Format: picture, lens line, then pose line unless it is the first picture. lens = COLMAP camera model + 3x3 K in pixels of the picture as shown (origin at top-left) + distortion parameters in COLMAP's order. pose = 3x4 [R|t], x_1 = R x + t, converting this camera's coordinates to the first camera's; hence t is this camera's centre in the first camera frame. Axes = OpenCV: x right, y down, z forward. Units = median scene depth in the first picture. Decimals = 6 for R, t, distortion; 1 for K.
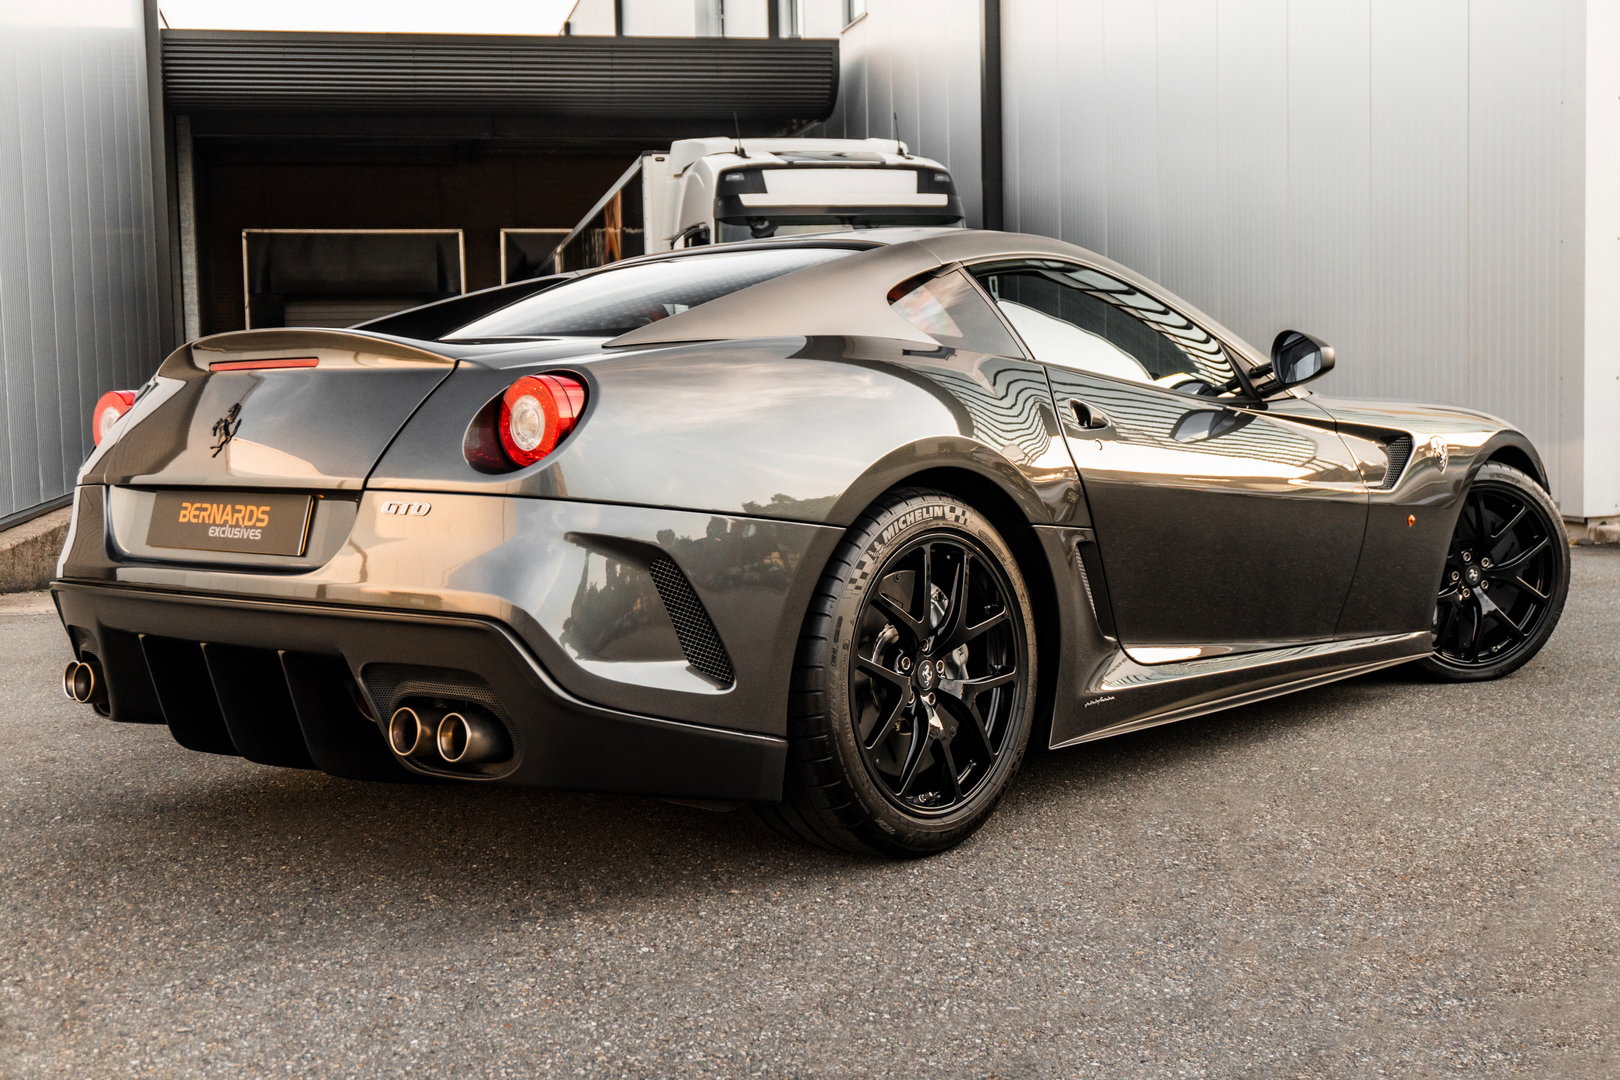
lens RADIAL K [[1921.1, 0, 798.6], [0, 1921.1, 534.6], [0, 0, 1]] dist [0.039404, 0.000000]
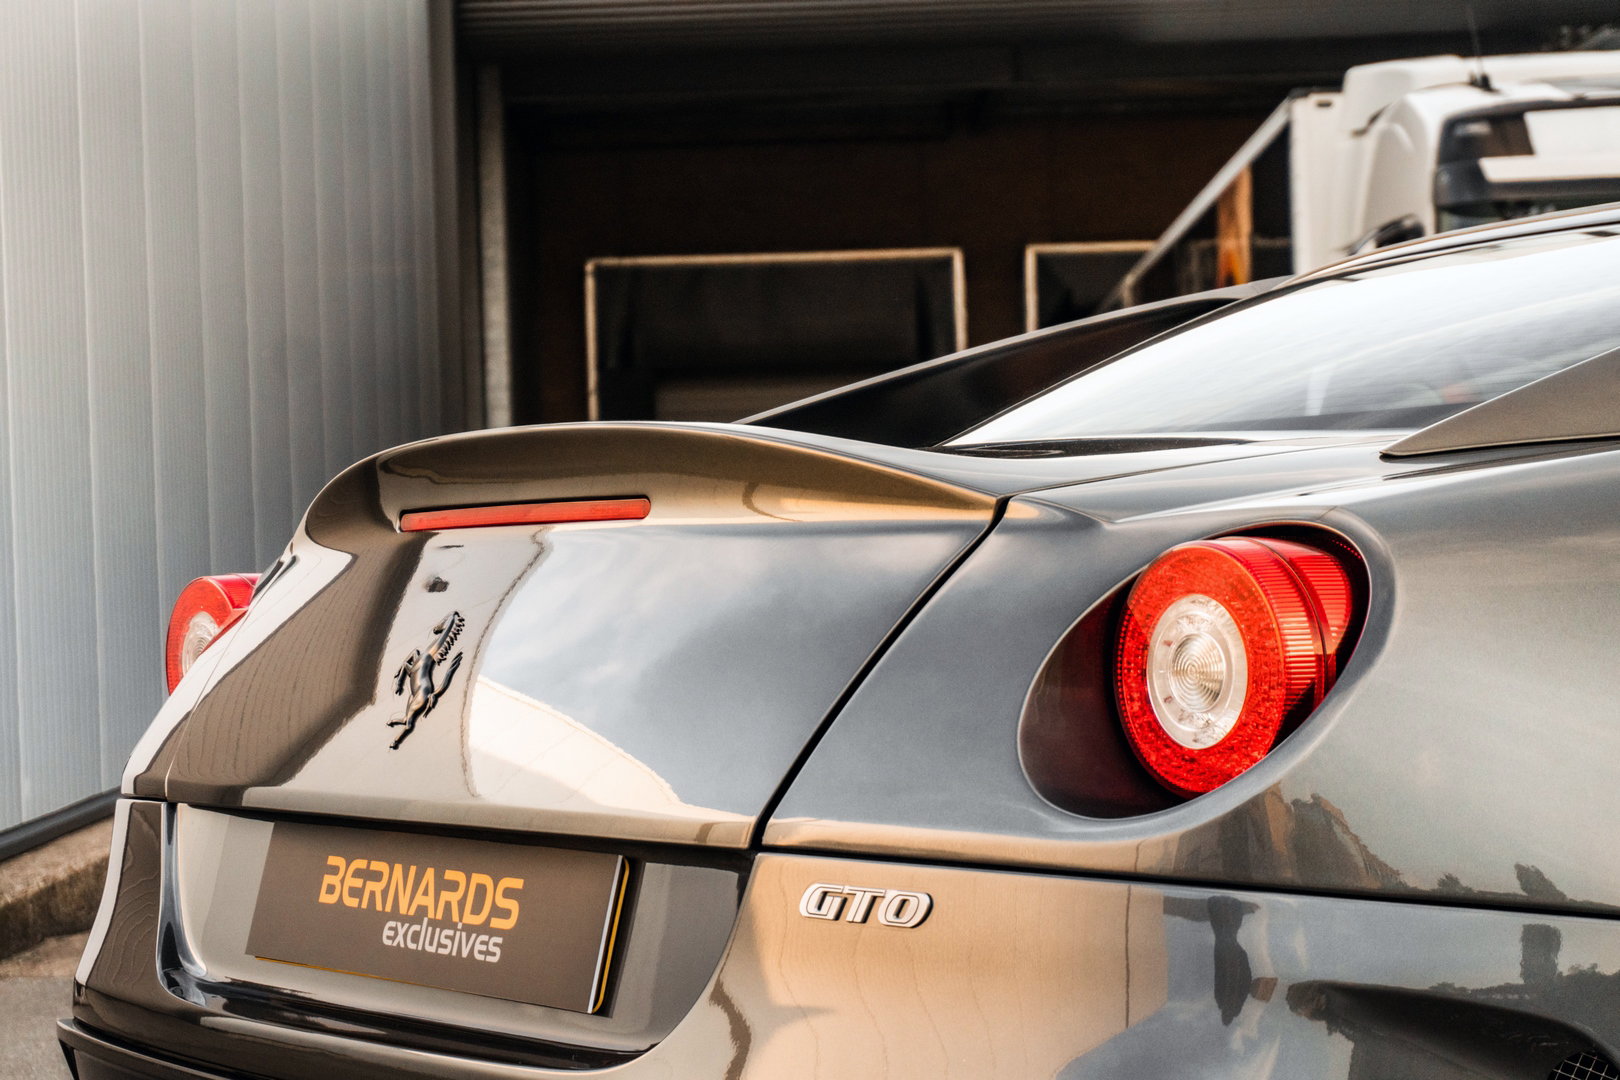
lens RADIAL K [[3450.6, 0, 796.9], [0, 3450.6, 553.2], [0, 0, 1]] dist [0.173915, 0.000000]
pose [[0.975983, -0.008781, -0.217671, -0.064336], [-0.006030, 0.997716, -0.067284, -0.032190], [0.217764, 0.066981, 0.973700, 0.311234]]
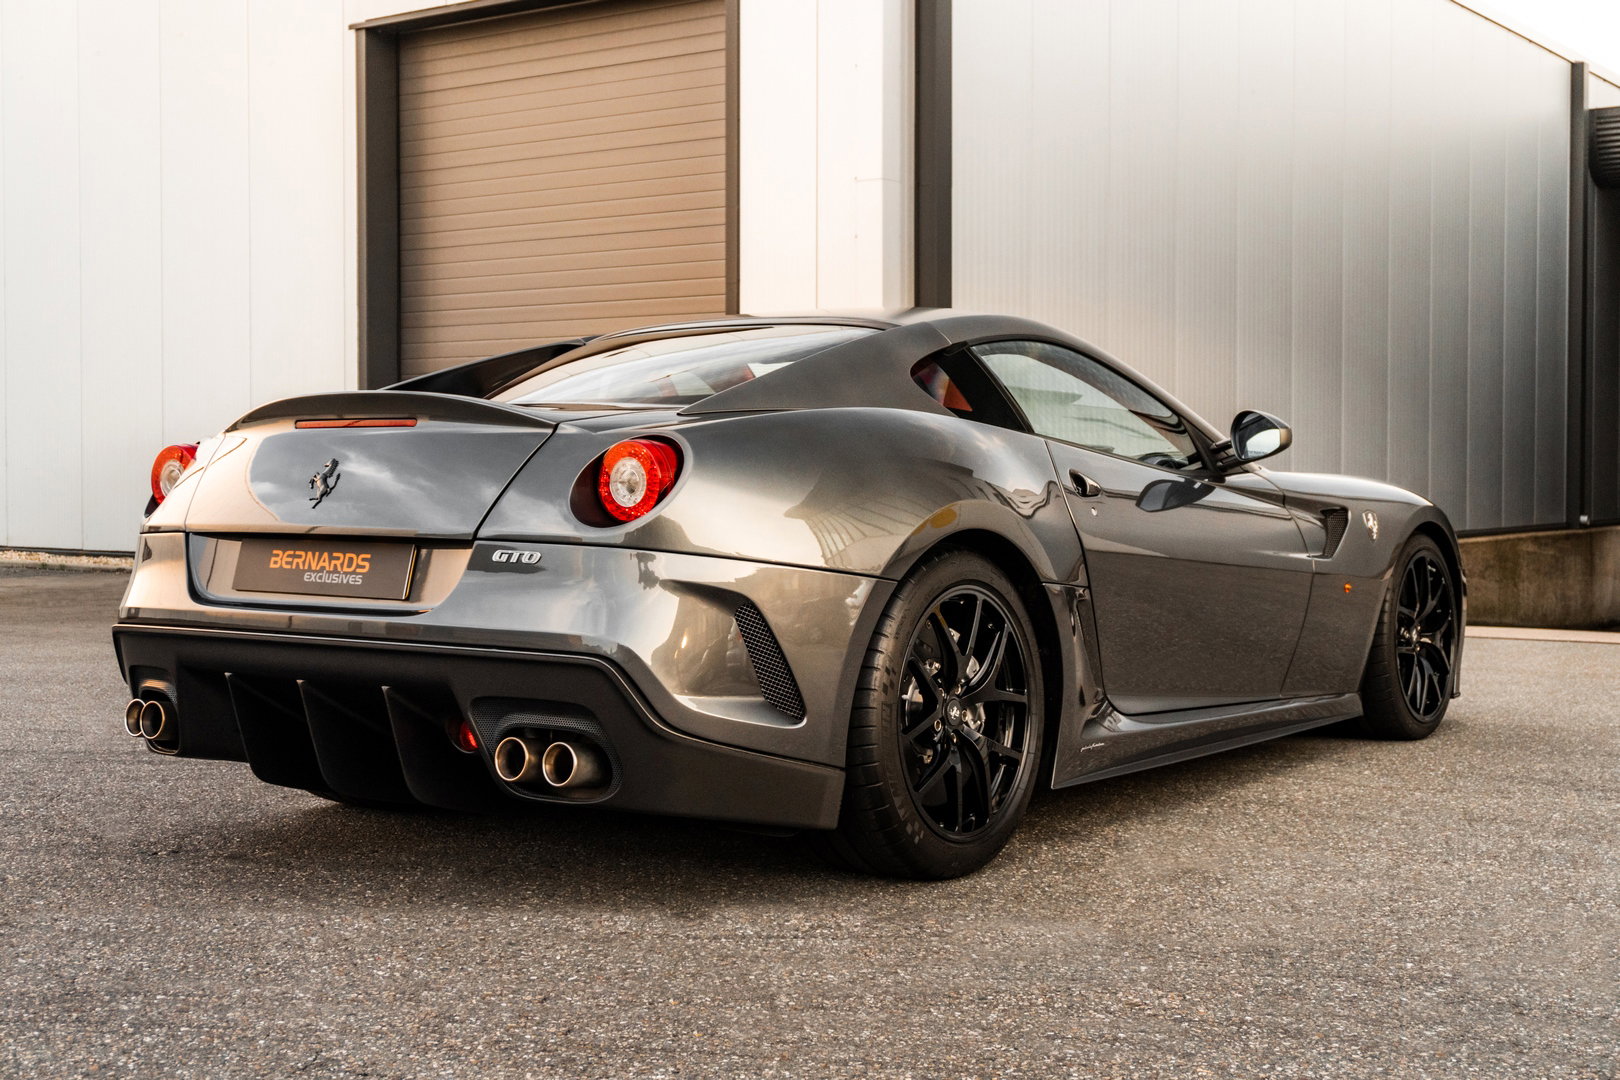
lens RADIAL K [[2079.8, 0, 815.1], [0, 2079.8, 541.7], [0, 0, 1]] dist [0.041227, 0.000000]
pose [[0.995706, 0.016008, 0.091173, -0.126567], [-0.013116, 0.999394, -0.032229, 0.012522], [-0.091634, 0.030895, 0.995313, -0.189836]]
